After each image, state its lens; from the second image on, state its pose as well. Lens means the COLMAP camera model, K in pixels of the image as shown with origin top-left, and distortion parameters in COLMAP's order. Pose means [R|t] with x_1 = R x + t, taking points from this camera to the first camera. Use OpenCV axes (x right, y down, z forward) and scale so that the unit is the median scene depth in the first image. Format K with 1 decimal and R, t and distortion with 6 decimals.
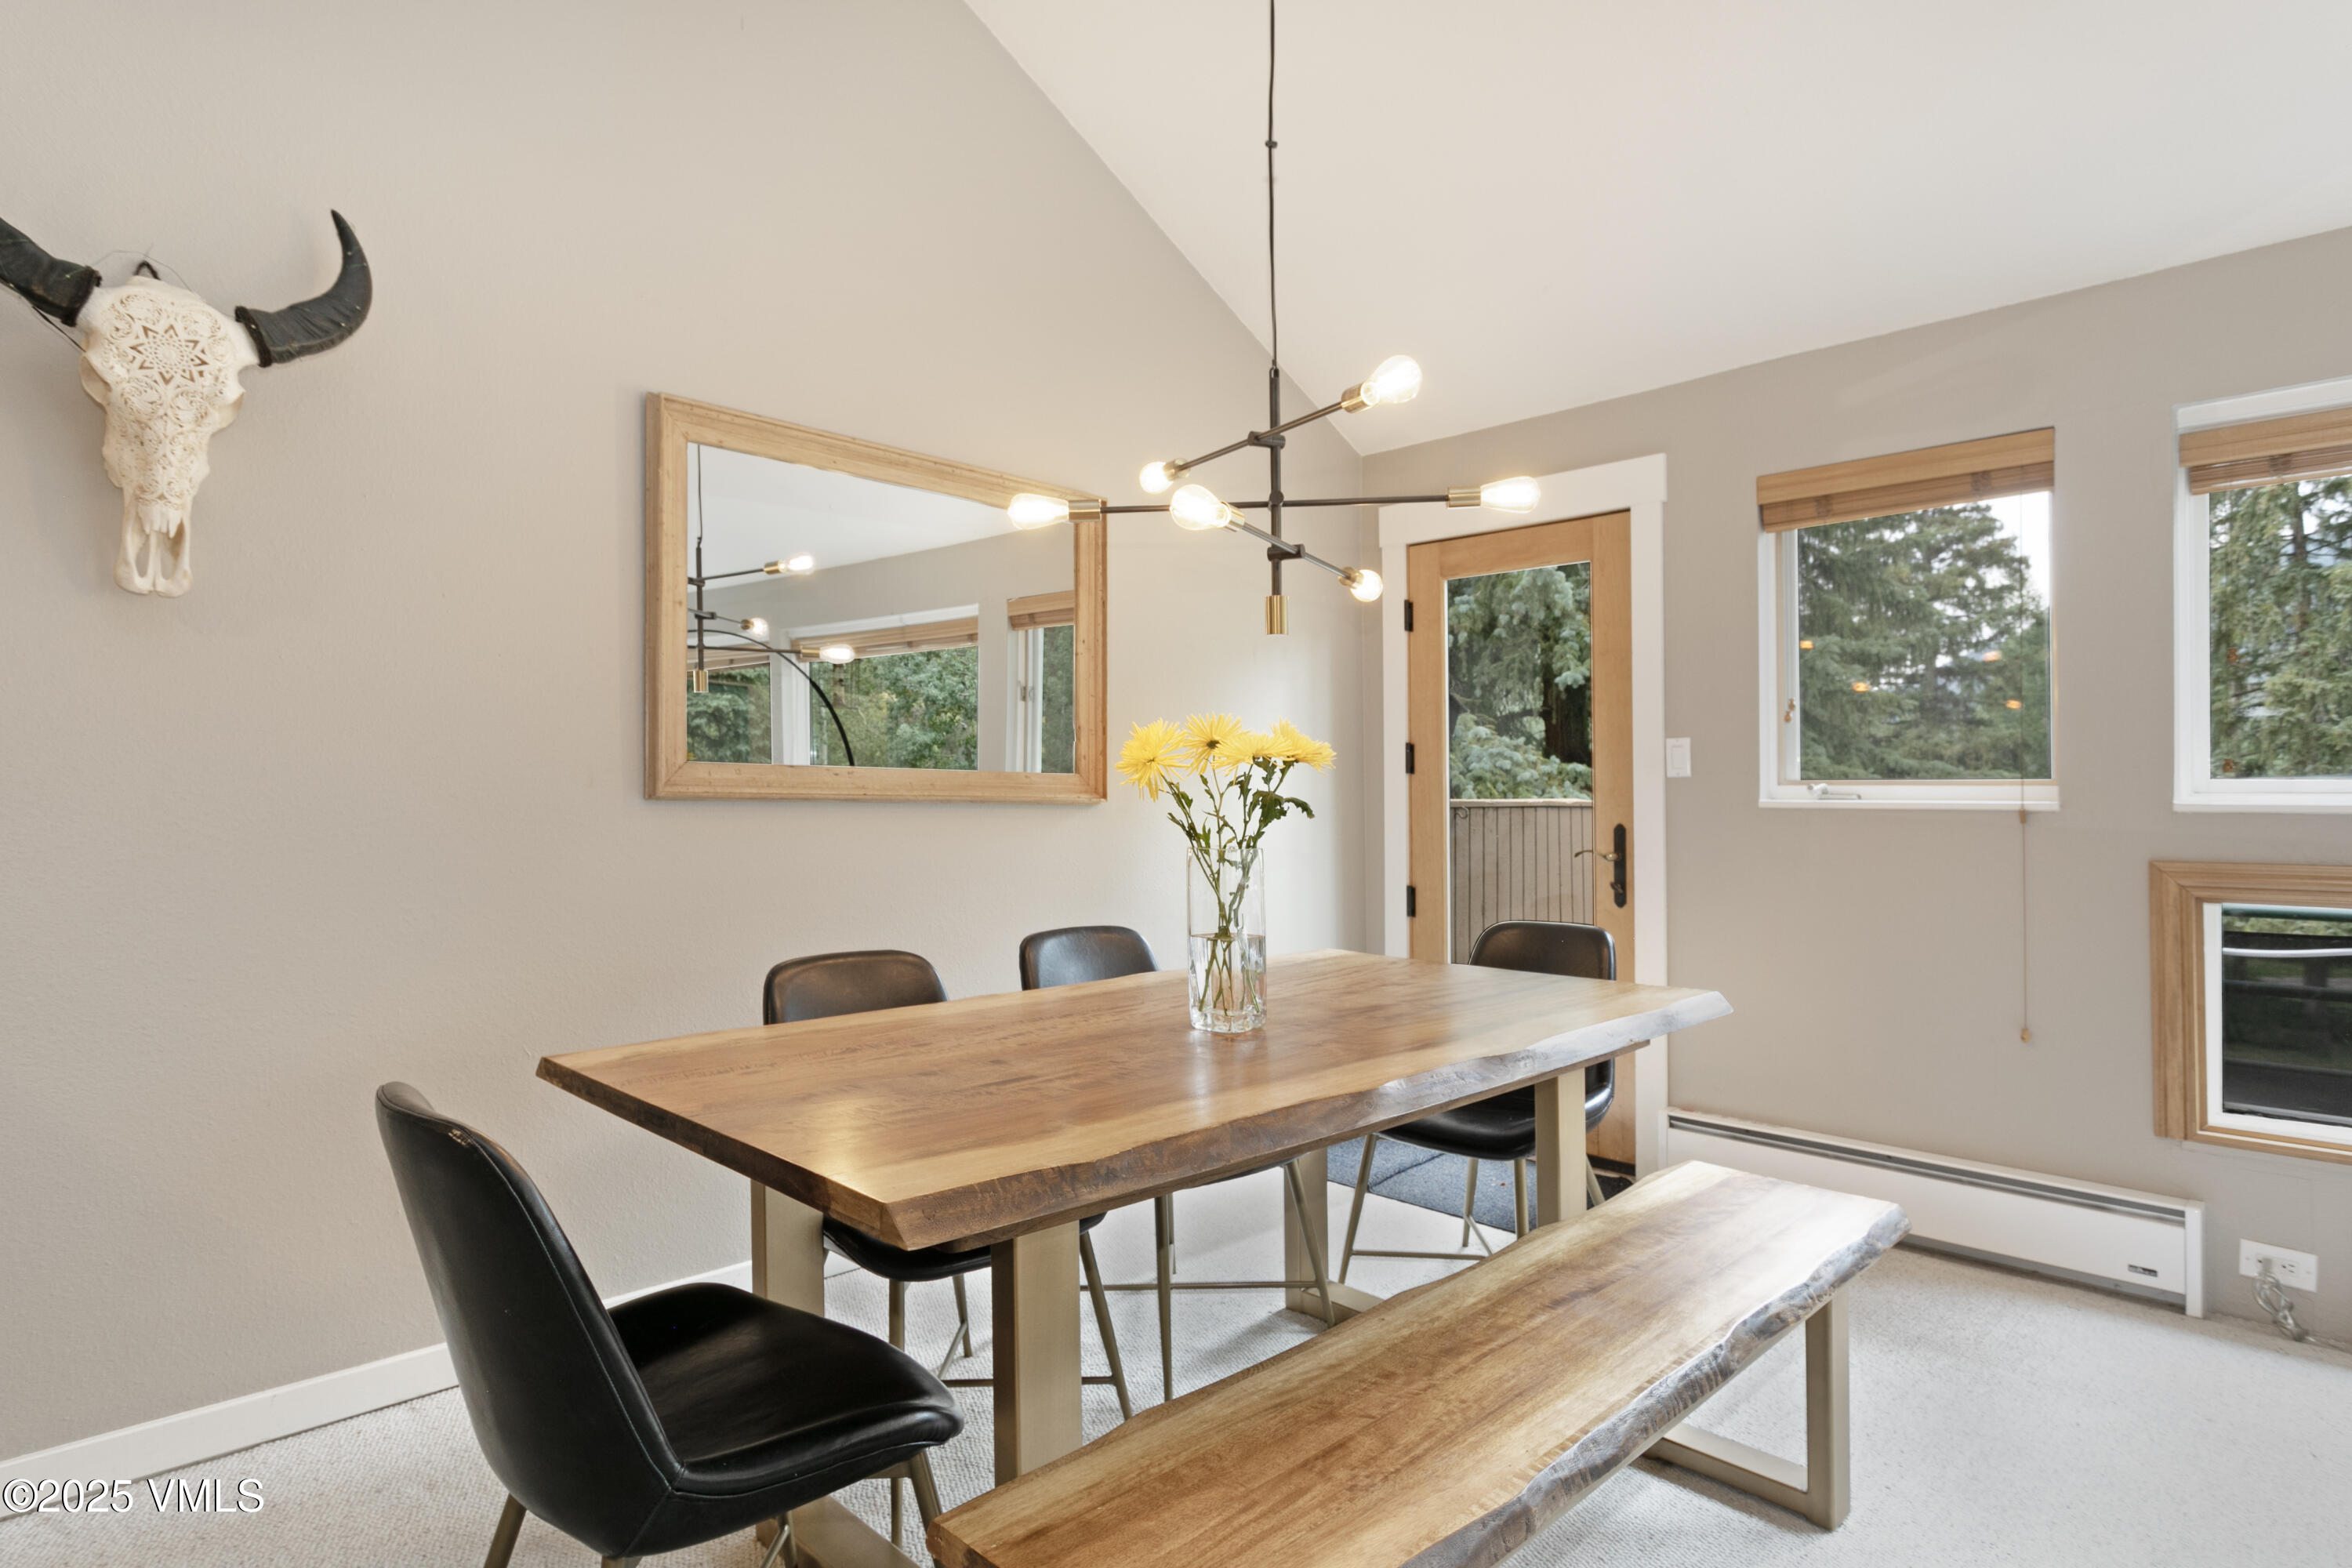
lens RADIAL K [[1282.6, 0, 1178.2], [0, 1282.6, 794.7], [0, 0, 1]] dist [-0.002460, -0.000268]
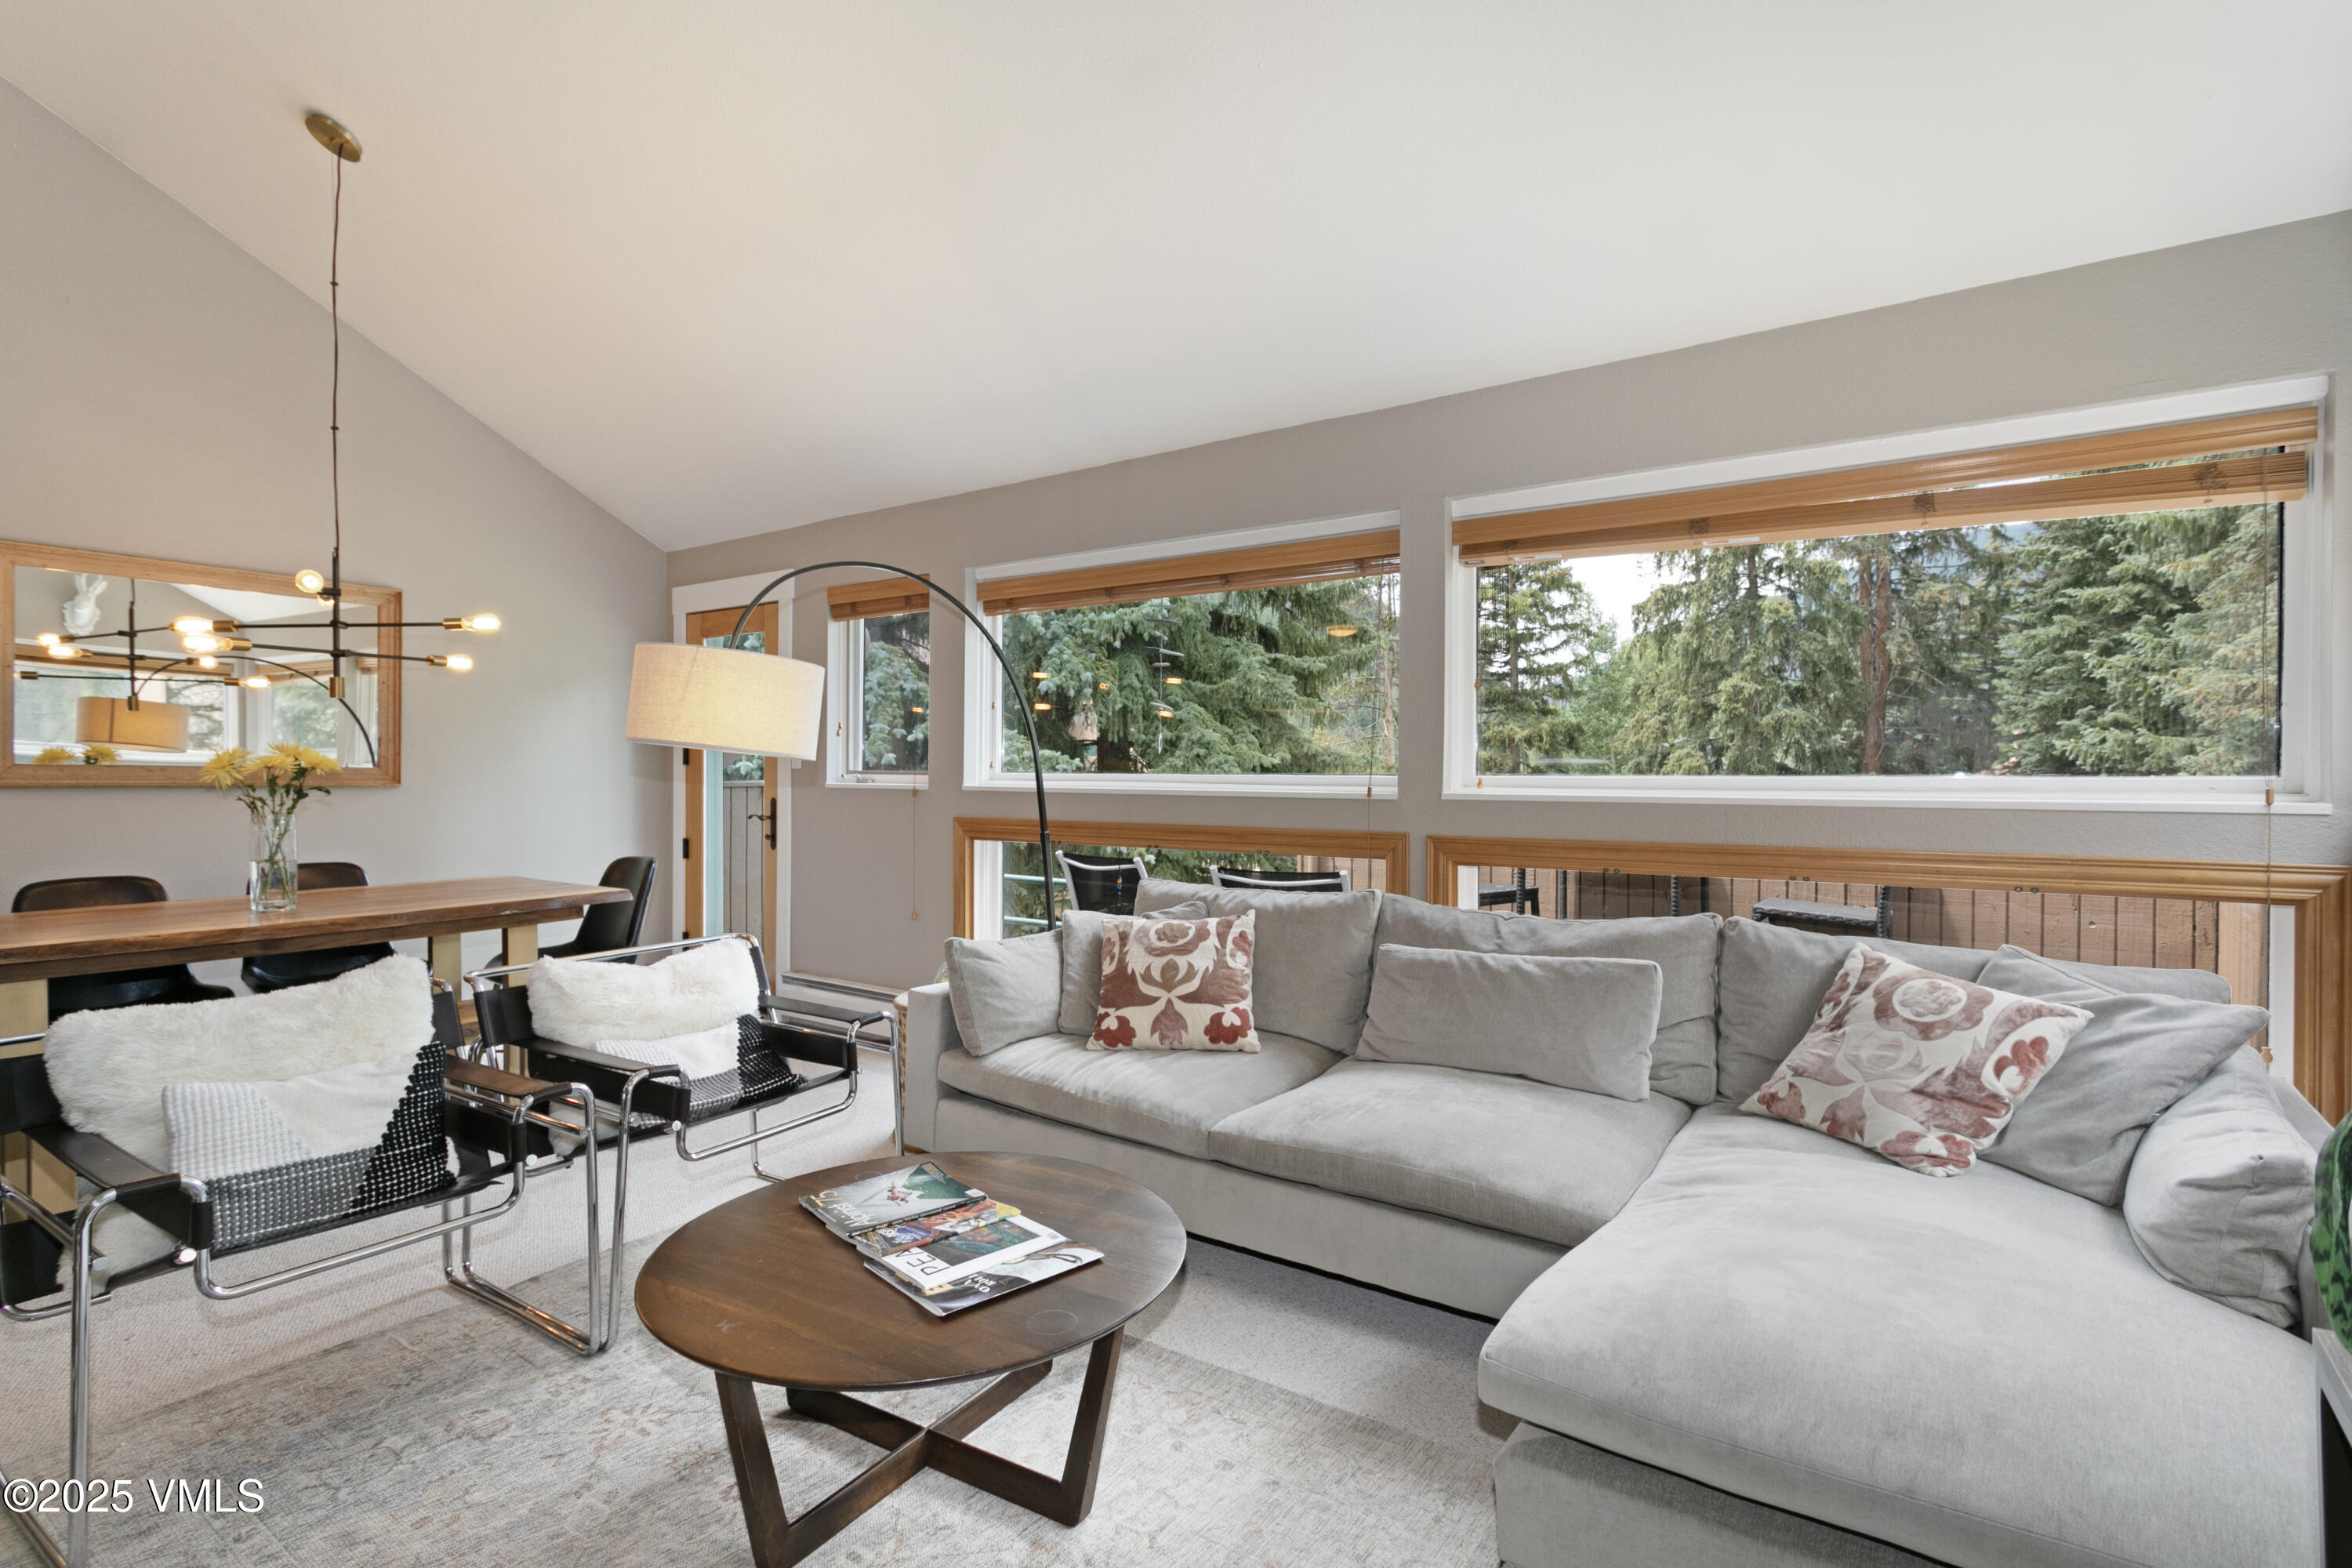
lens RADIAL K [[1140.0, 0, 1177.3], [0, 1140.0, 771.6], [0, 0, 1]] dist [0.002206, 0.000386]
pose [[0.985253, -0.002275, 0.171086, 0.563480], [0.001702, 0.999992, 0.003494, -0.012918], [-0.171093, -0.003151, 0.985250, -0.465688]]
